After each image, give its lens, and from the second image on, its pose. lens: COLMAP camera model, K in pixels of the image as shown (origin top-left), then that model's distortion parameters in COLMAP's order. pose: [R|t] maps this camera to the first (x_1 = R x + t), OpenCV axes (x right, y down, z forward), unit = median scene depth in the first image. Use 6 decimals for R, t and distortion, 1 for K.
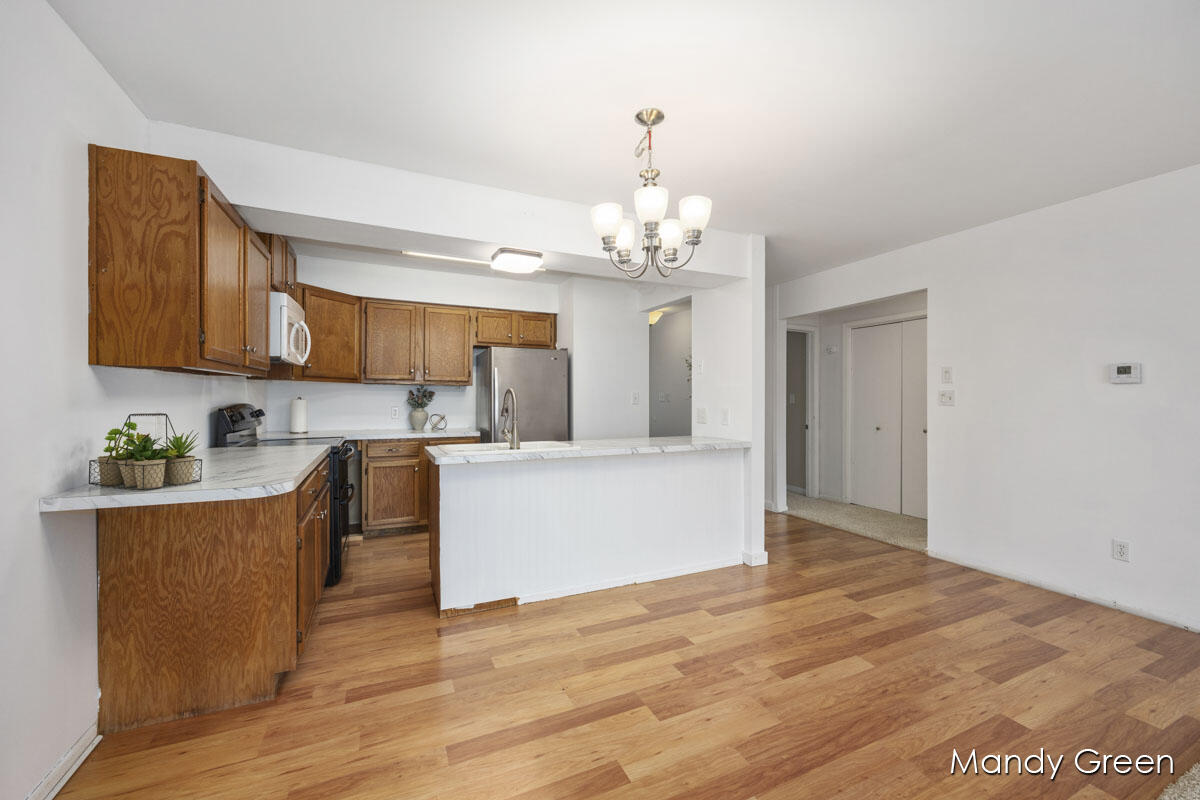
lens RADIAL K [[479.1, 0, 600.0], [0, 479.1, 400.0], [0, 0, 1]] dist [-0.001366, -0.000100]
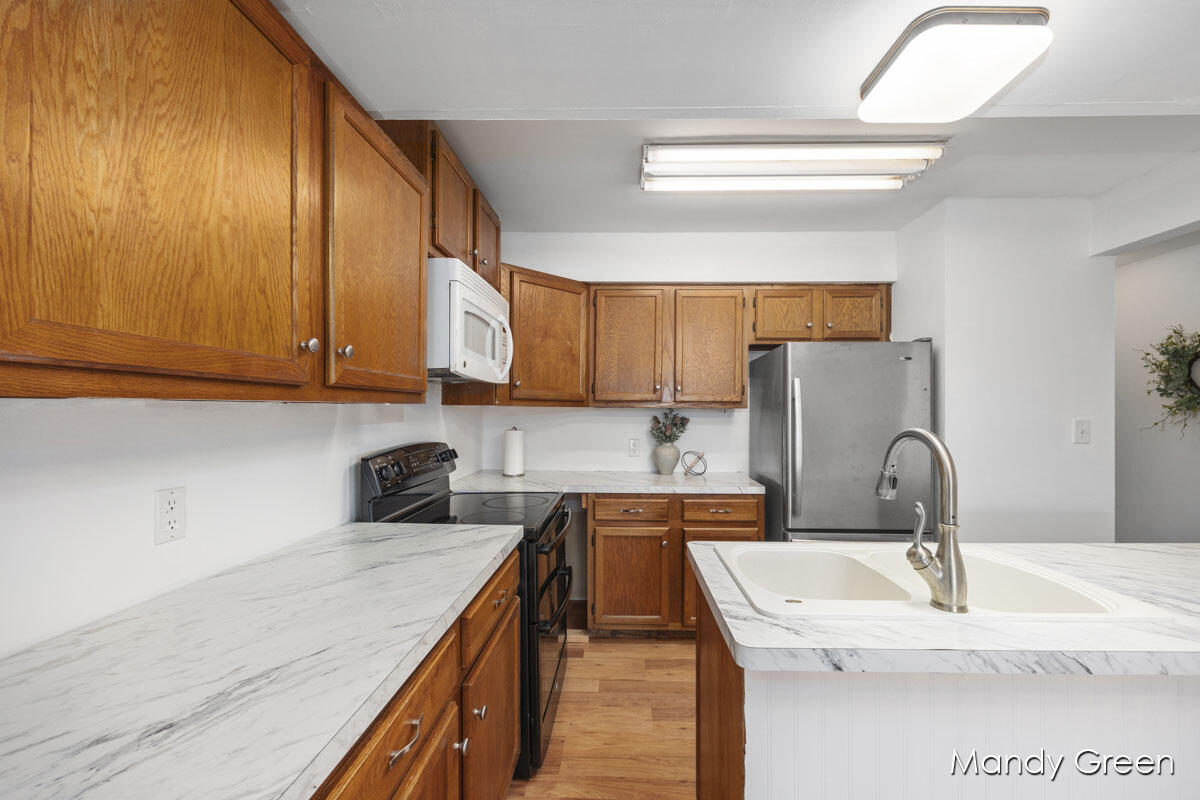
lens RADIAL K [[486.5, 0, 606.6], [0, 486.5, 414.3], [0, 0, 1]] dist [-0.000300, 0.000015]
pose [[0.892455, 0.000643, -0.451137, -0.168439], [-0.001826, 0.999996, -0.002188, -0.024715], [0.451133, 0.002777, 0.892452, 0.408192]]
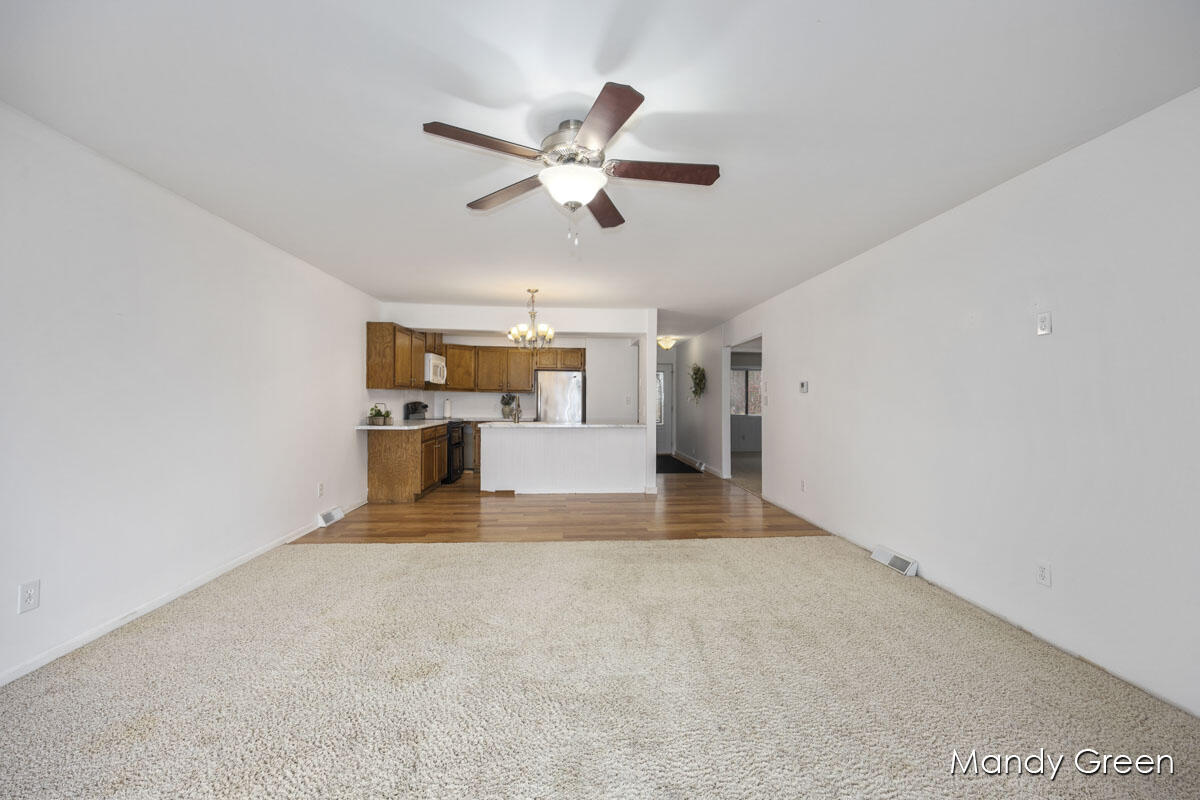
lens RADIAL K [[479.1, 0, 600.0], [0, 479.1, 400.0], [0, 0, 1]] dist [-0.001366, -0.000100]
pose [[0.935999, 0.002710, -0.351993, 0.665589], [-0.005987, 0.999948, -0.008224, 0.010410], [0.351952, 0.009805, 0.935967, -0.632559]]
